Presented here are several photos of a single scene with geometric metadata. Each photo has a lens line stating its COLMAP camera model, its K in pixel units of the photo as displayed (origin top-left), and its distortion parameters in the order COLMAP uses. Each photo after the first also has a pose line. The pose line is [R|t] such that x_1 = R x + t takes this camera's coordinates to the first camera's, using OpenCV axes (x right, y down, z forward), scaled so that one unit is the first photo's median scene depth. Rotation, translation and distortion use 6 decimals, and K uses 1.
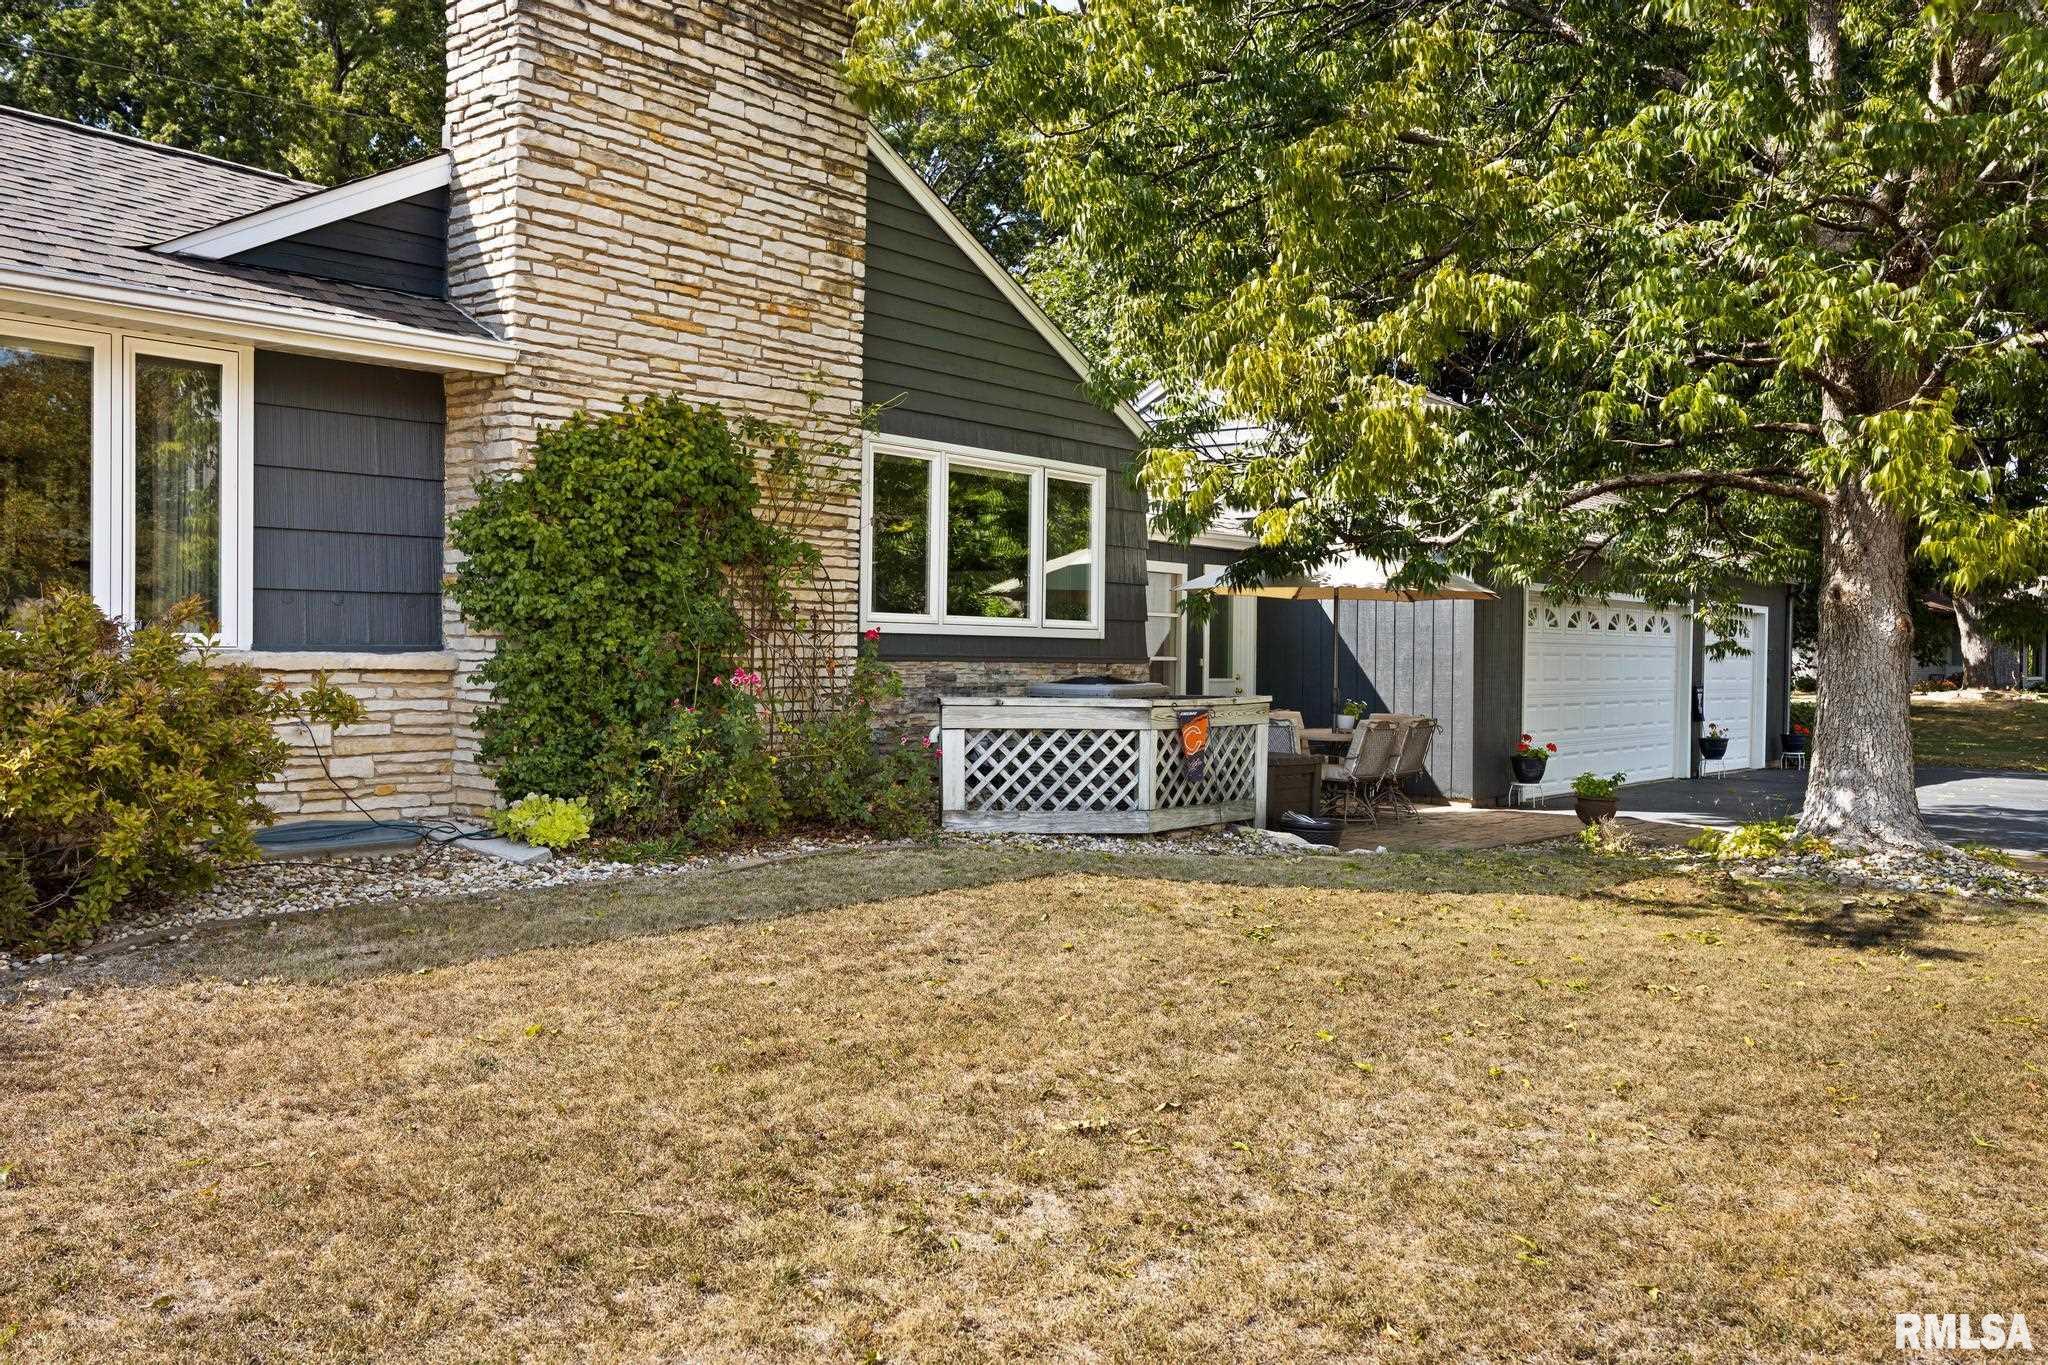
lens RADIAL K [[1718.8, 0, 1026.3], [0, 1718.8, 675.9], [0, 0, 1]] dist [0.002026, 0.000742]
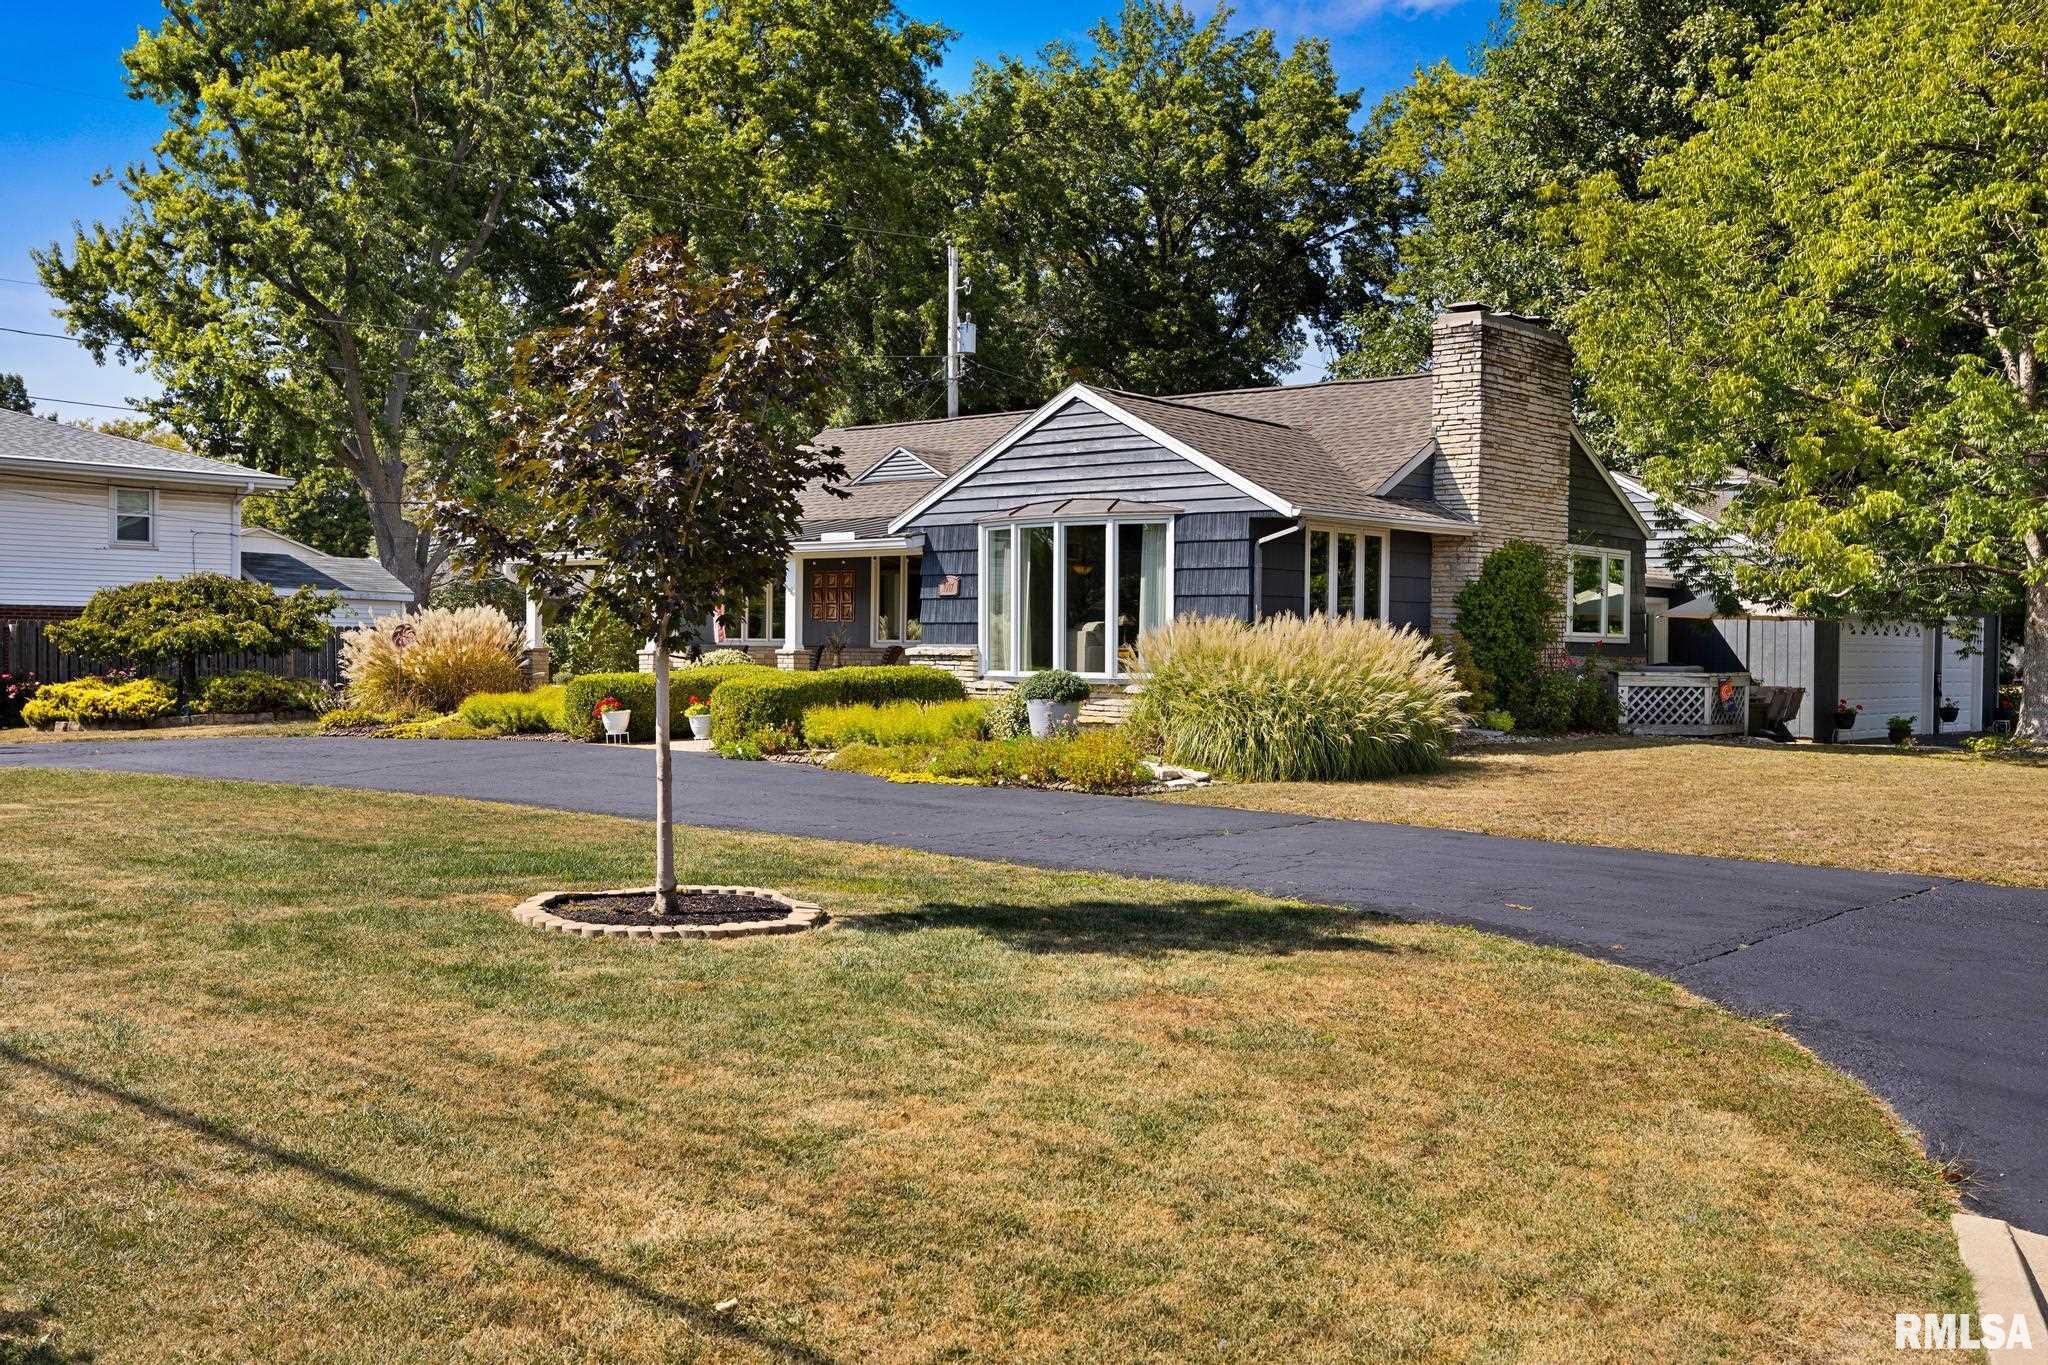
lens RADIAL K [[2000.3, 0, 1022.3], [0, 2000.3, 687.7], [0, 0, 1]] dist [-0.000612, 0.000000]
pose [[0.999621, -0.001732, -0.027468, -0.721017], [0.001884, 0.999983, 0.005529, 0.016731], [0.027458, -0.005578, 0.999607, -1.527636]]
